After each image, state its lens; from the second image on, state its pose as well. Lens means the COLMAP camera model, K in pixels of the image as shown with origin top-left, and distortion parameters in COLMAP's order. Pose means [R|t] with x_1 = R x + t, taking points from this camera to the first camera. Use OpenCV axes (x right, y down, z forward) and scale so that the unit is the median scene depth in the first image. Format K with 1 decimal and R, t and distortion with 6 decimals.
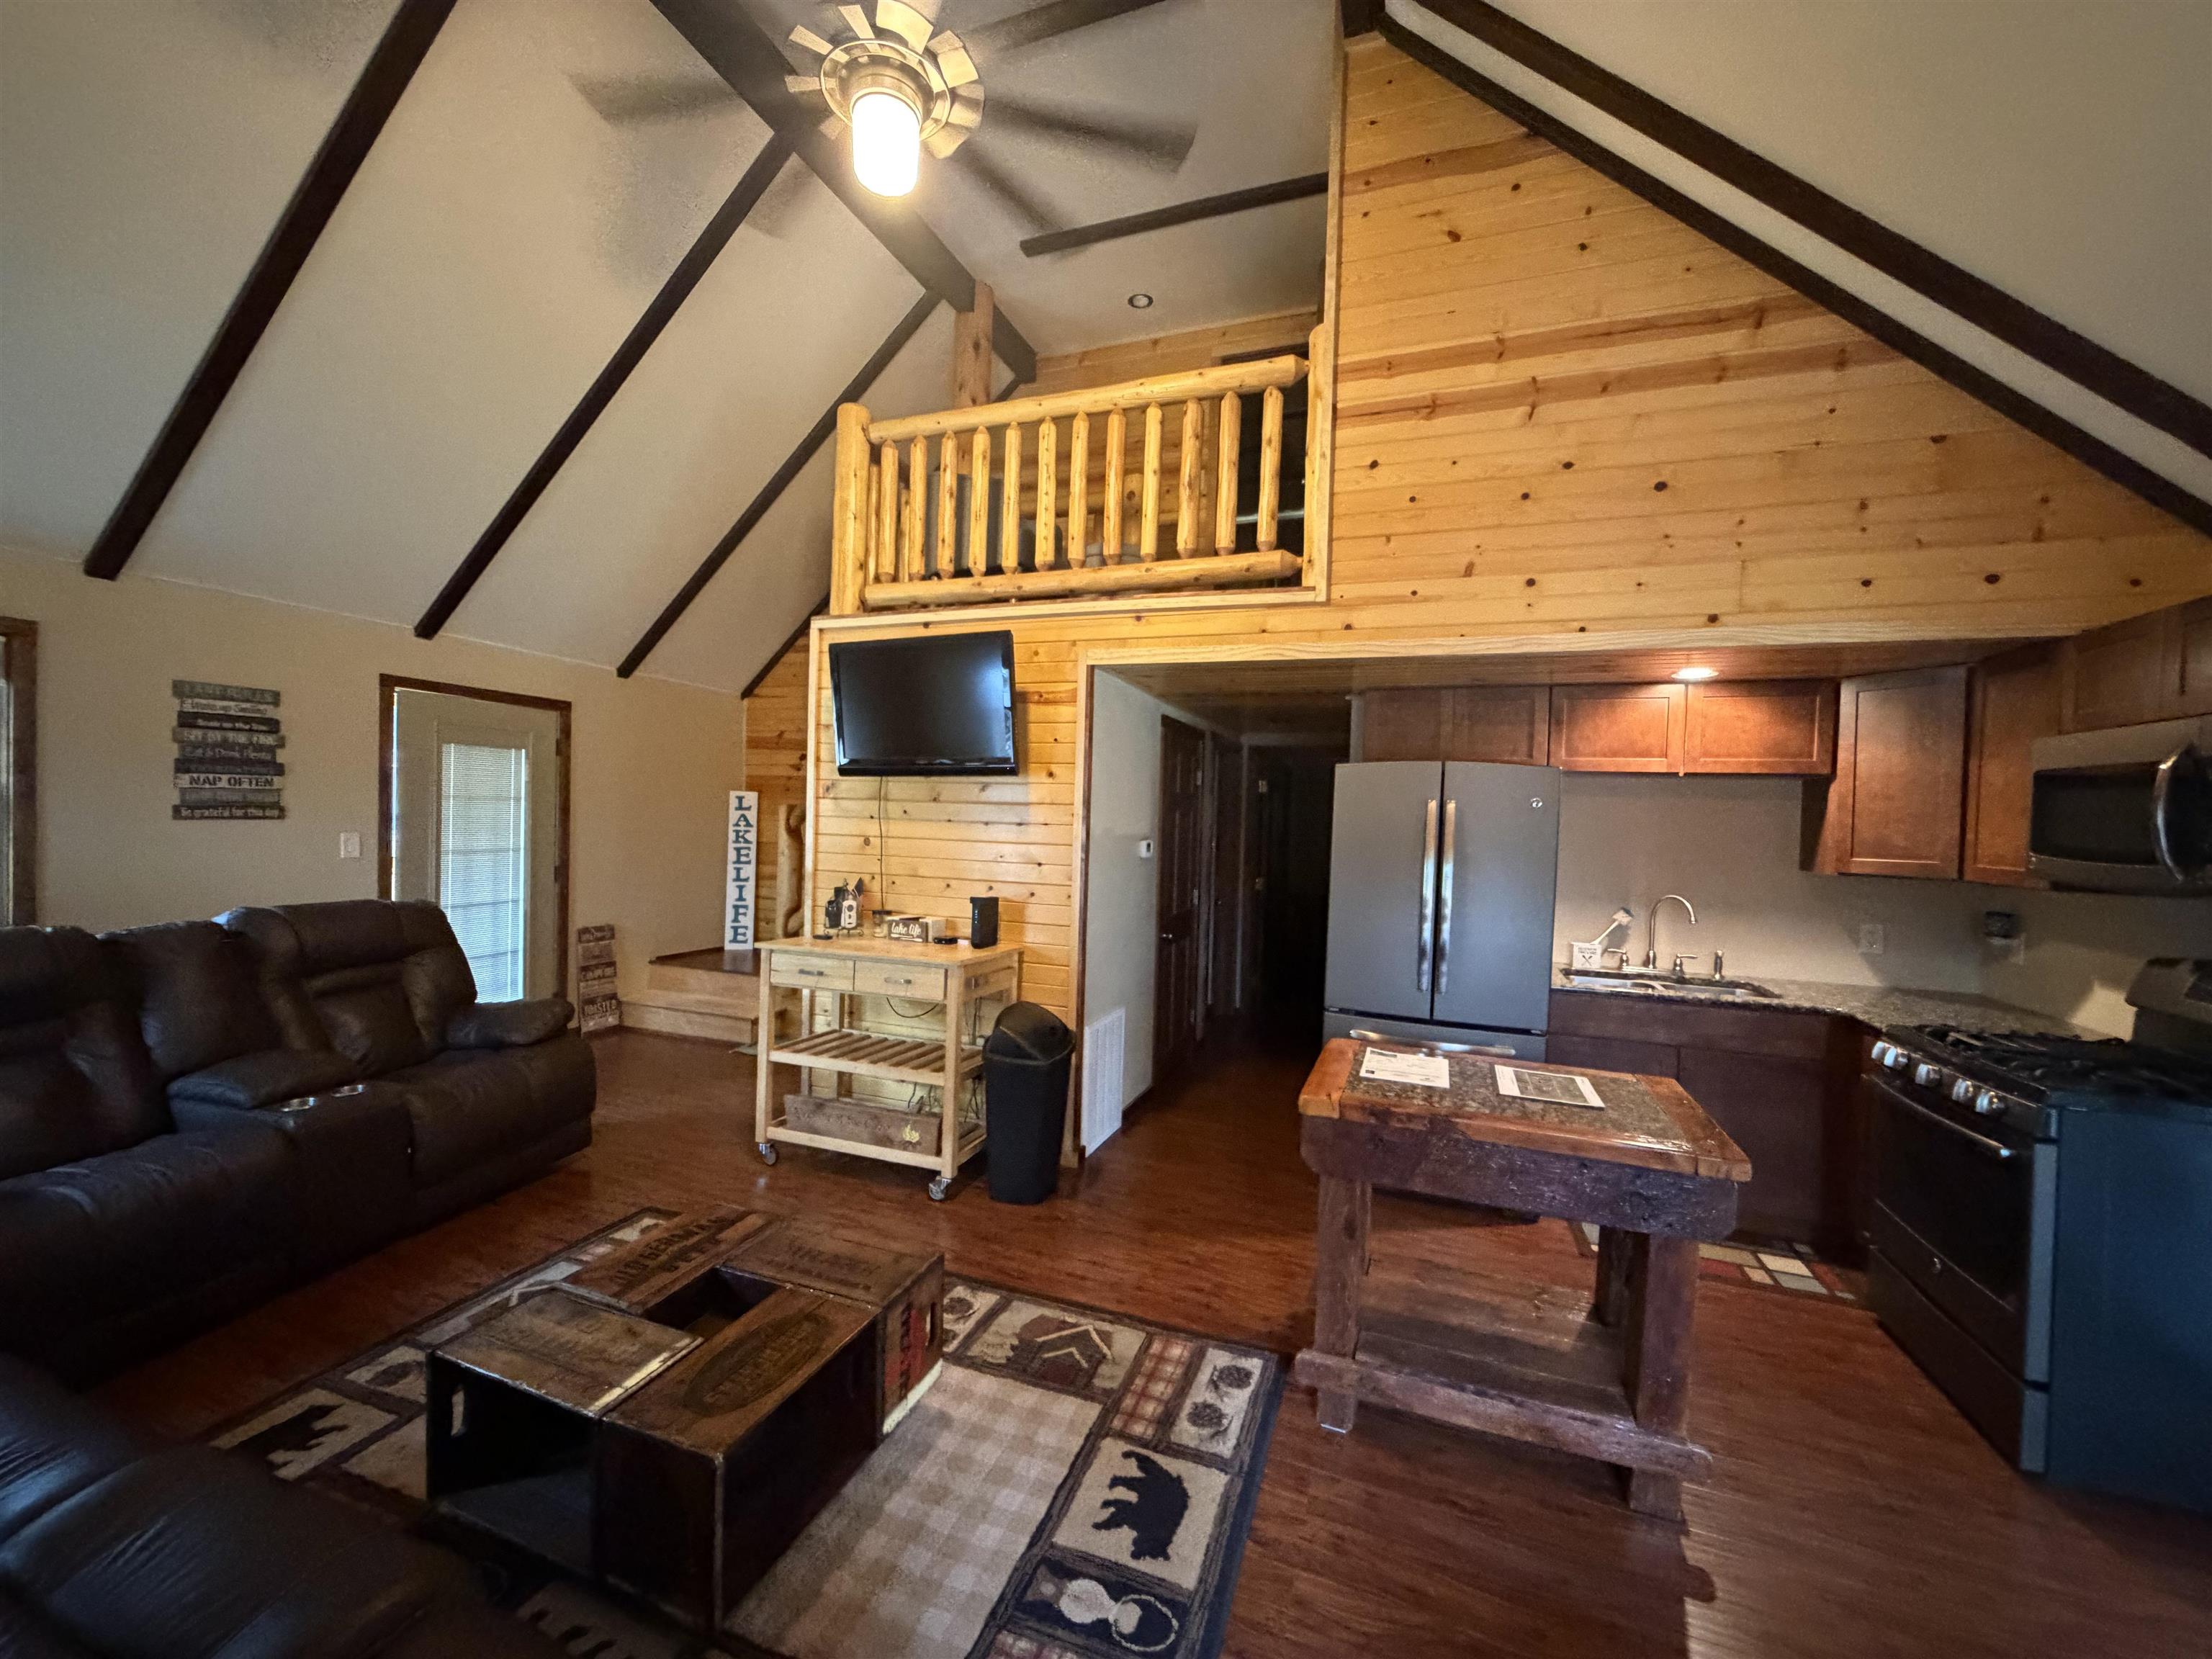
lens RADIAL K [[876.1, 0, 1101.3], [0, 876.1, 826.9], [0, 0, 1]] dist [-0.003852, 0.000041]
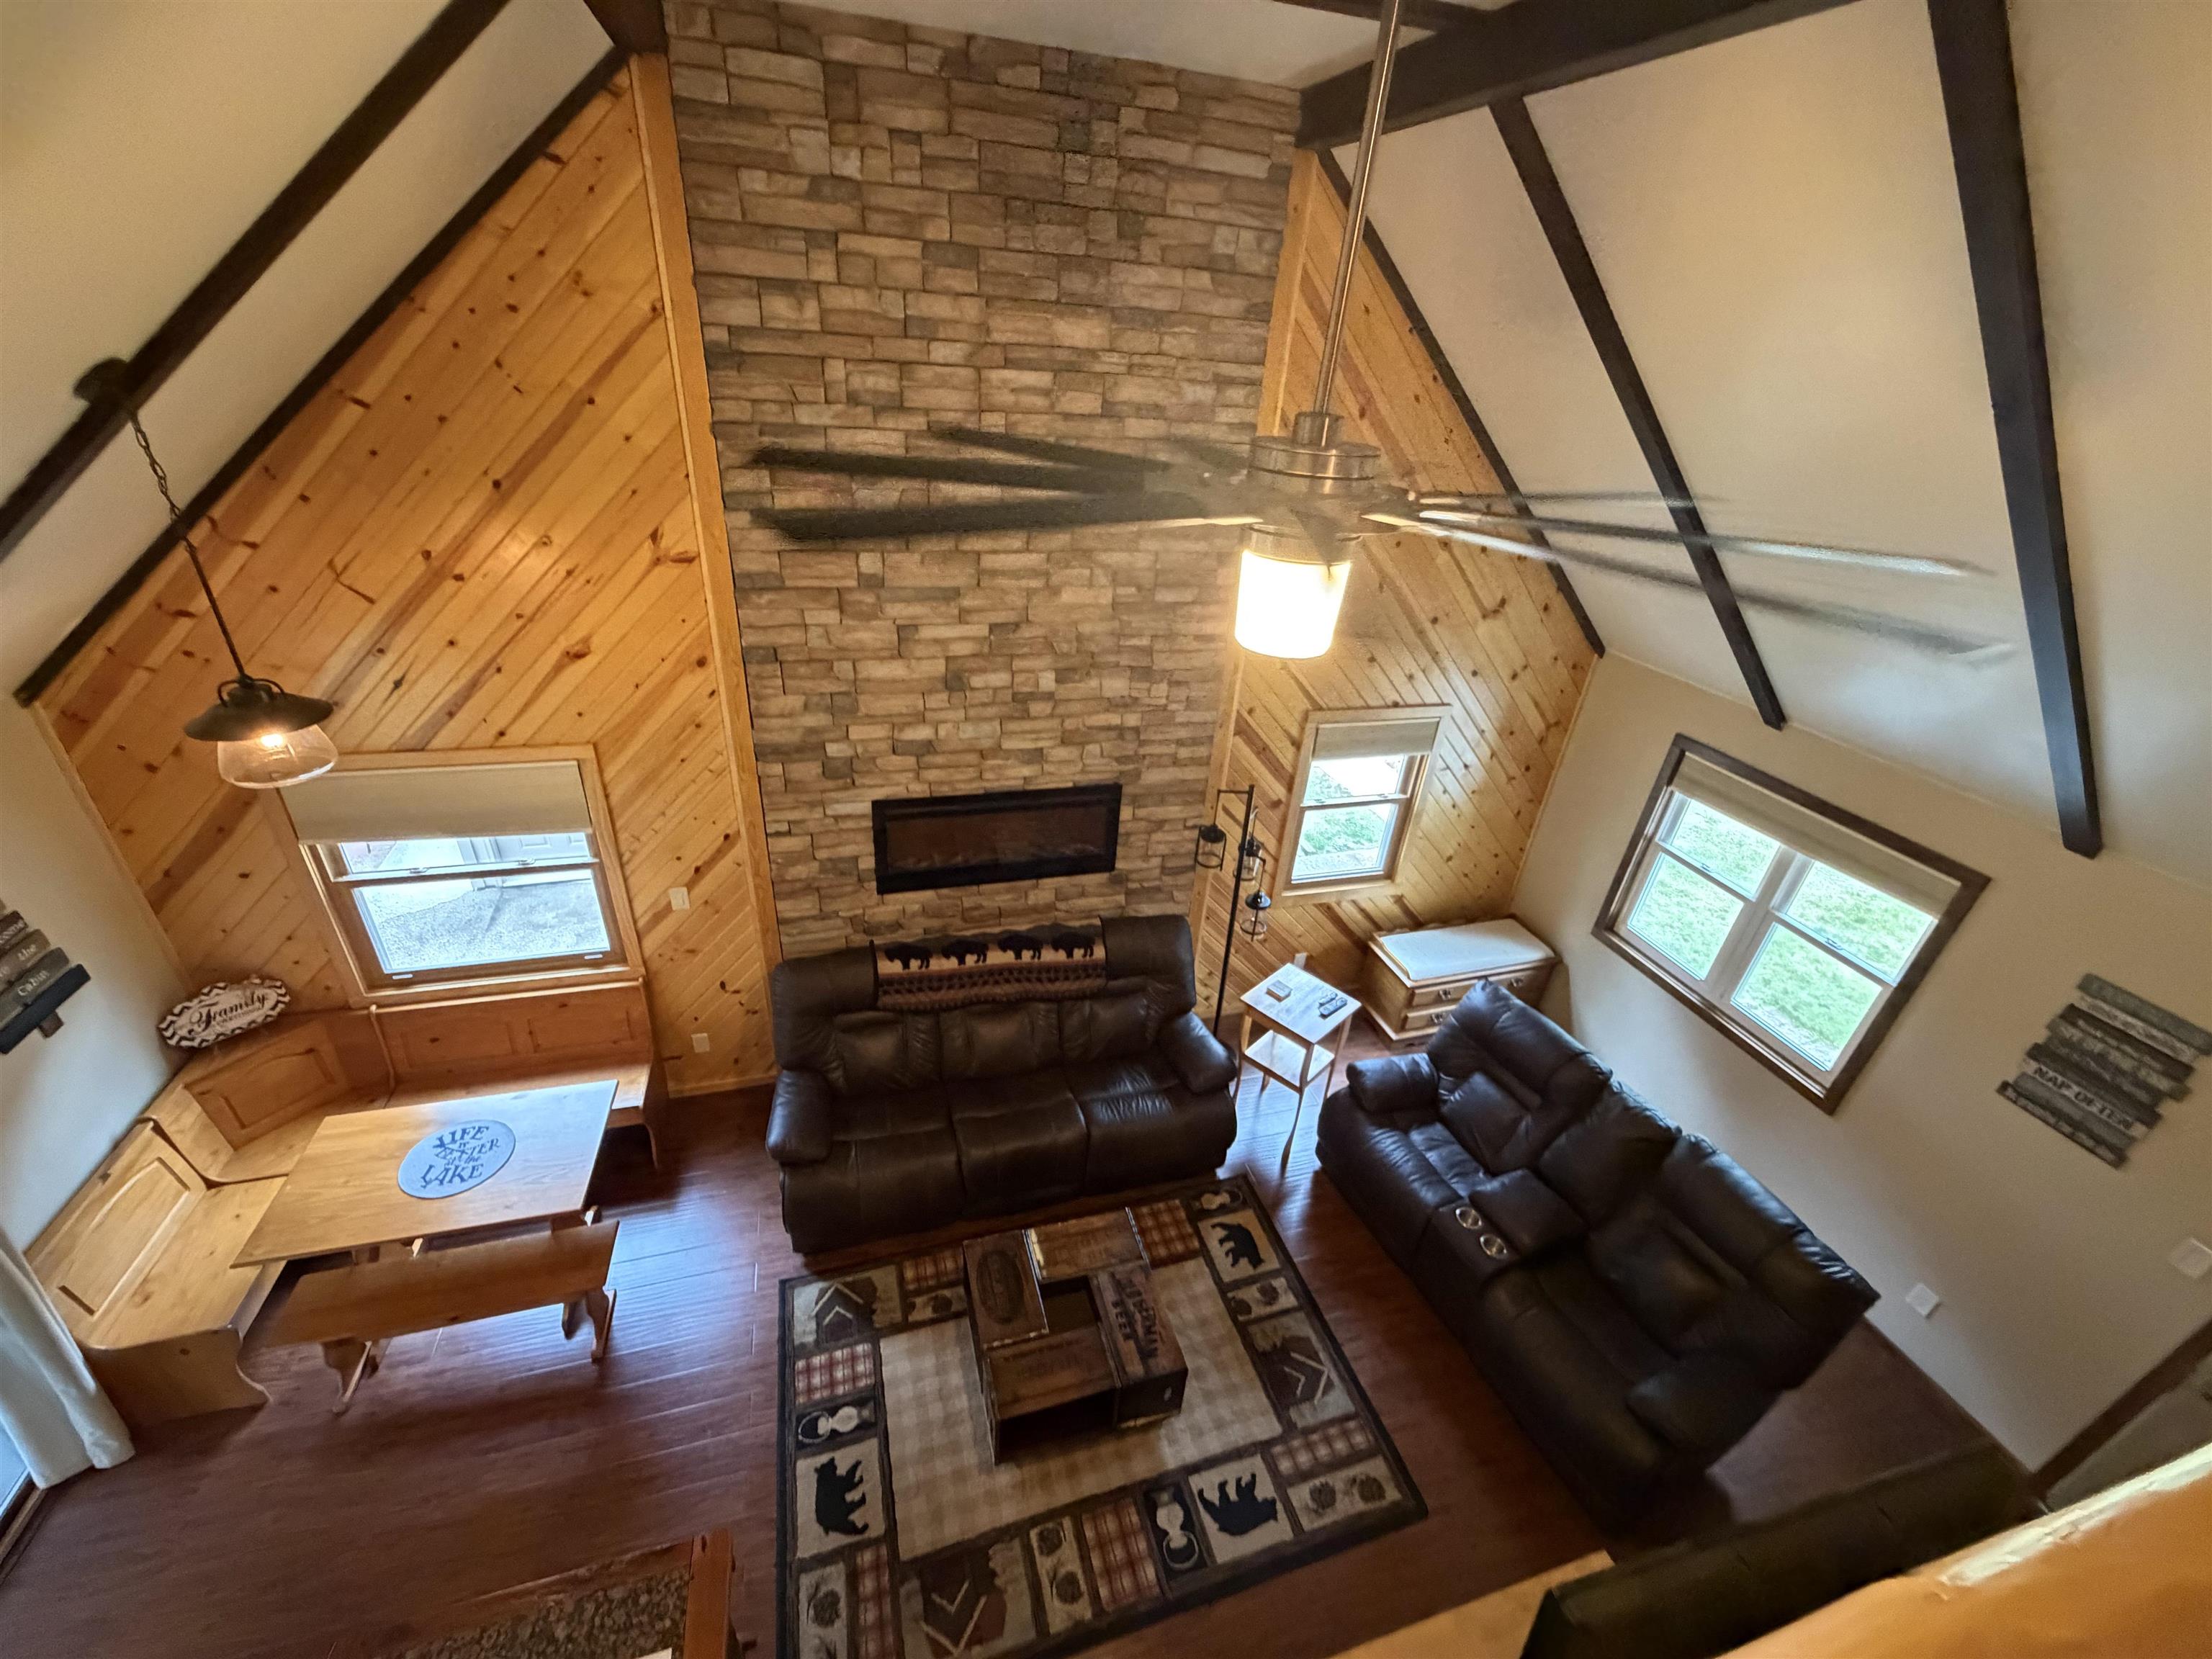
lens RADIAL K [[876.1, 0, 1095.2], [0, 876.1, 826.5], [0, 0, 1]] dist [-0.003852, 0.000041]
pose [[-0.793033, 0.219649, -0.568201, 0.285832], [-0.099657, 0.873390, 0.476717, -1.042580], [0.600972, 0.434678, -0.670737, 1.595133]]
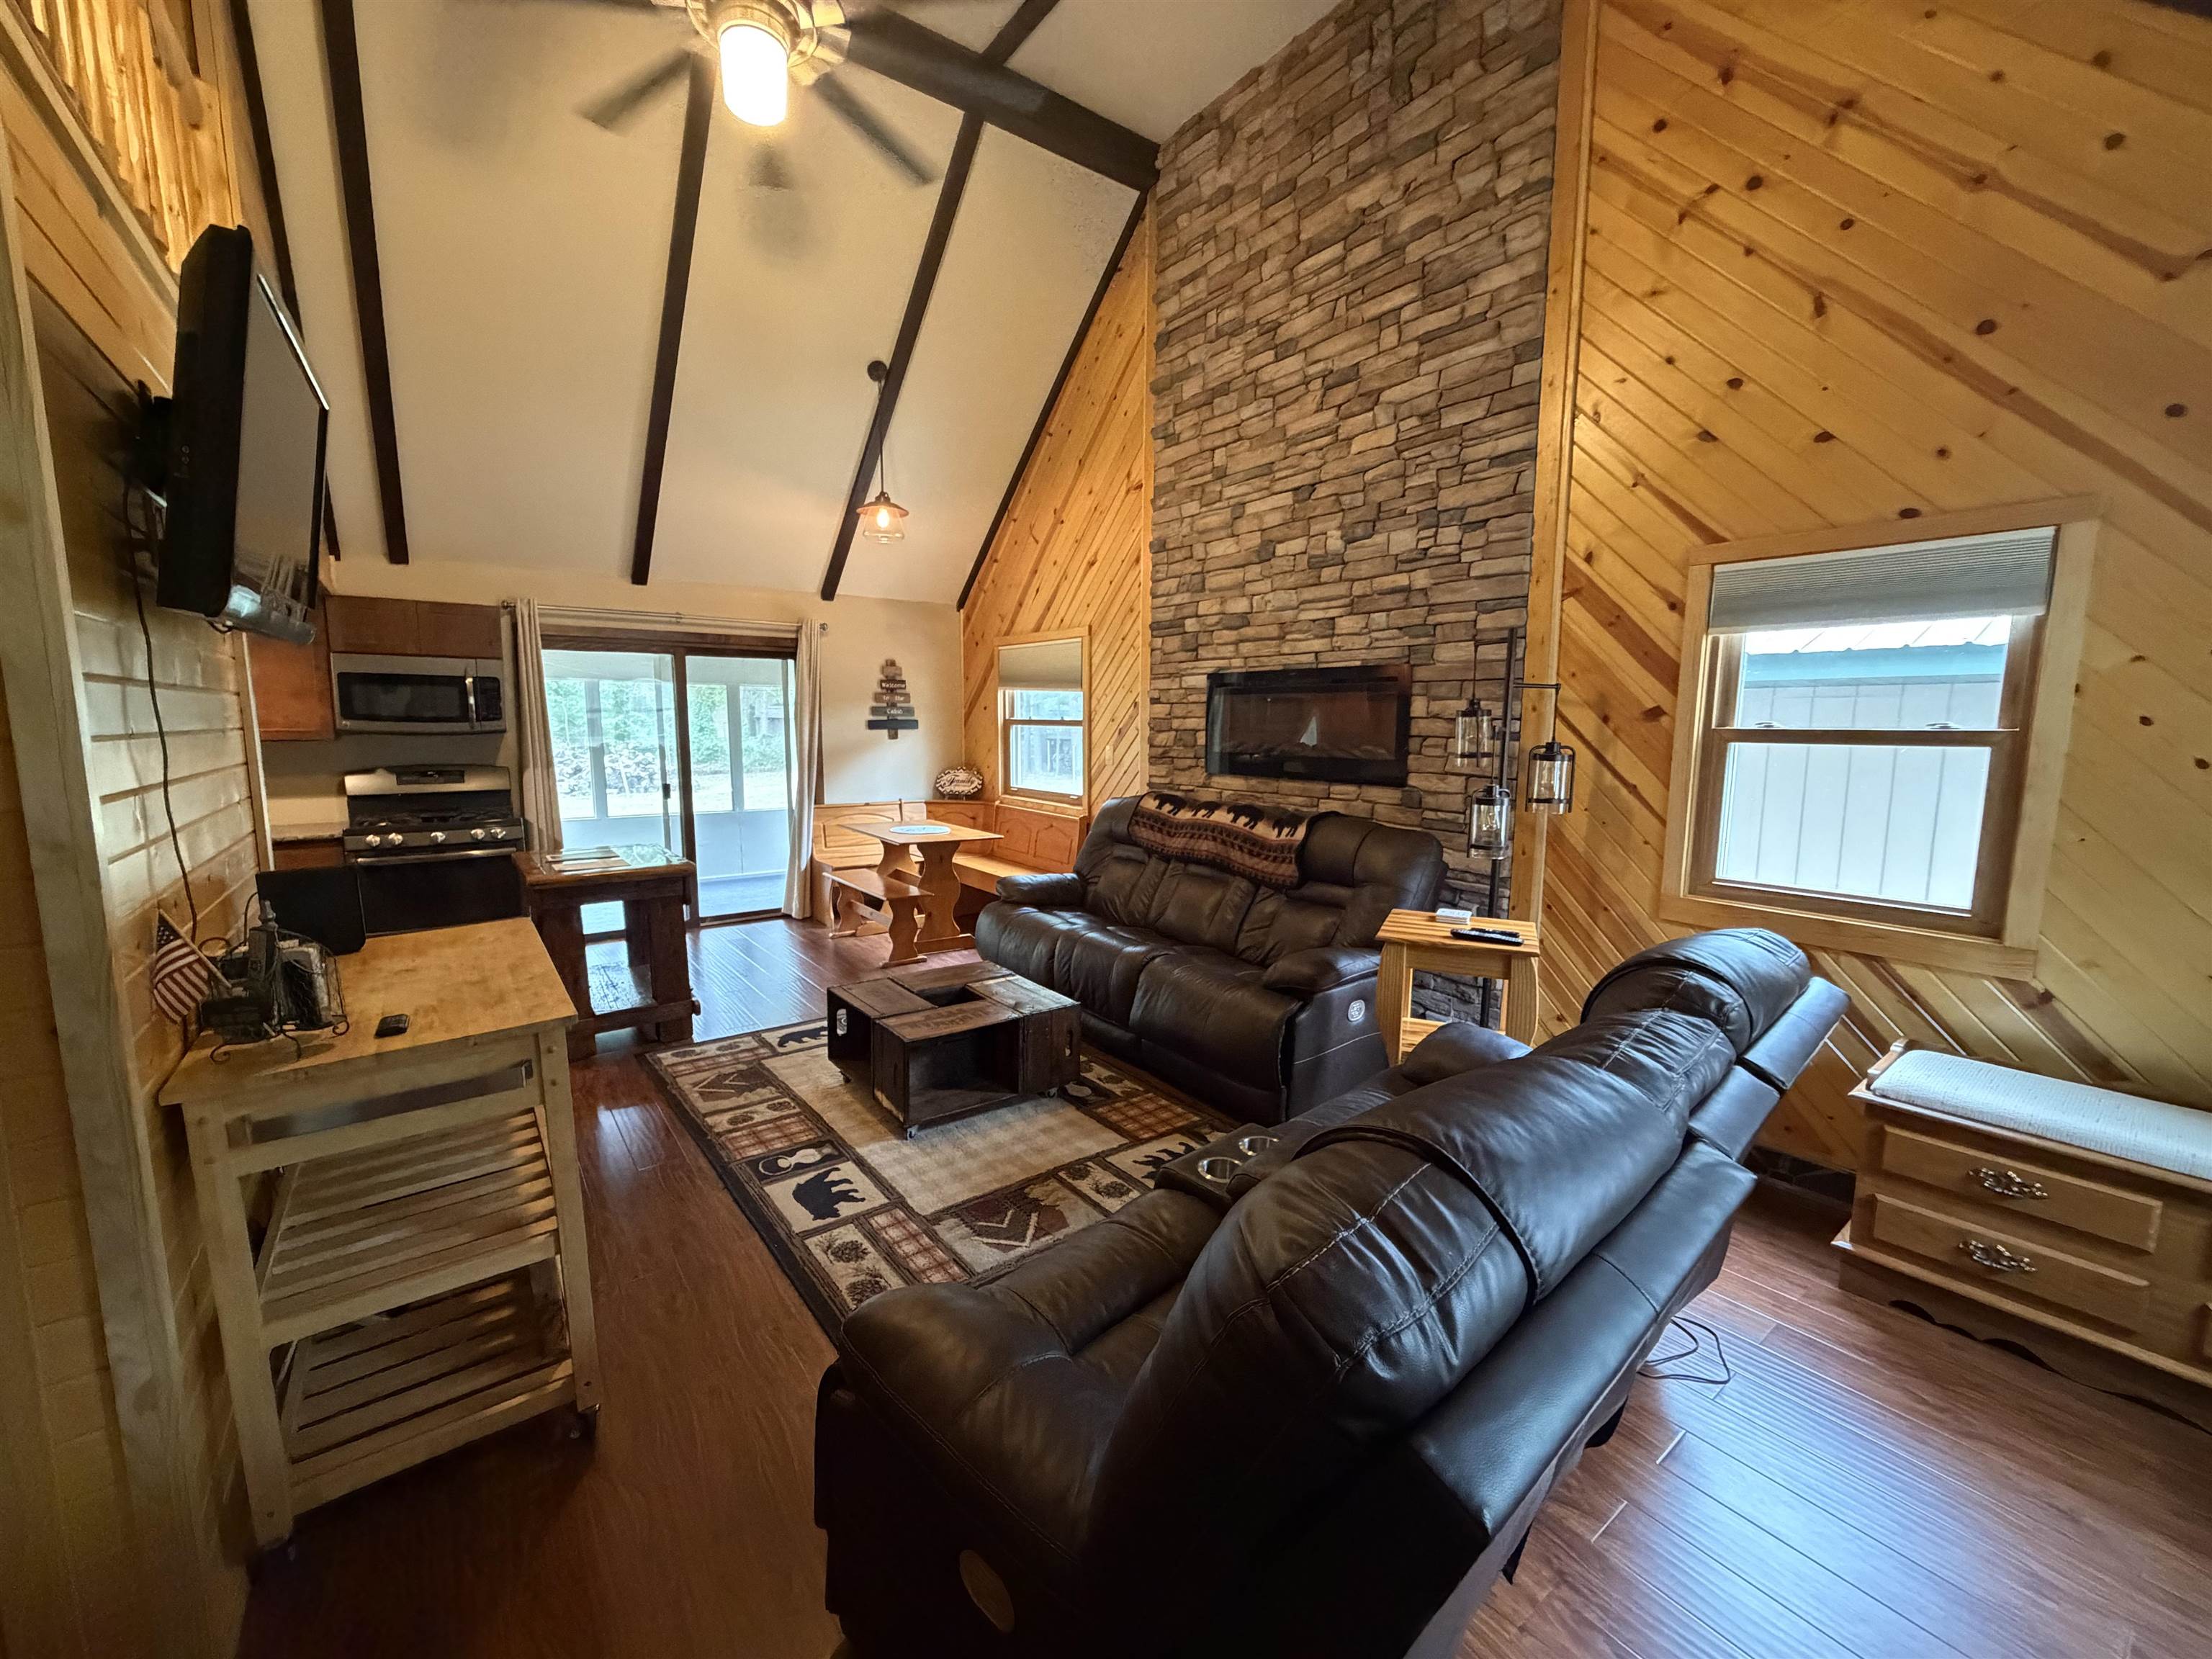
lens RADIAL K [[876.1, 0, 1102.7], [0, 876.1, 832.2], [0, 0, 1]] dist [-0.003852, 0.000041]
pose [[-0.846078, -0.103063, 0.523001, -1.407243], [-0.023089, 0.987296, 0.157206, -0.066685], [-0.532559, 0.120933, -0.837709, 2.009719]]
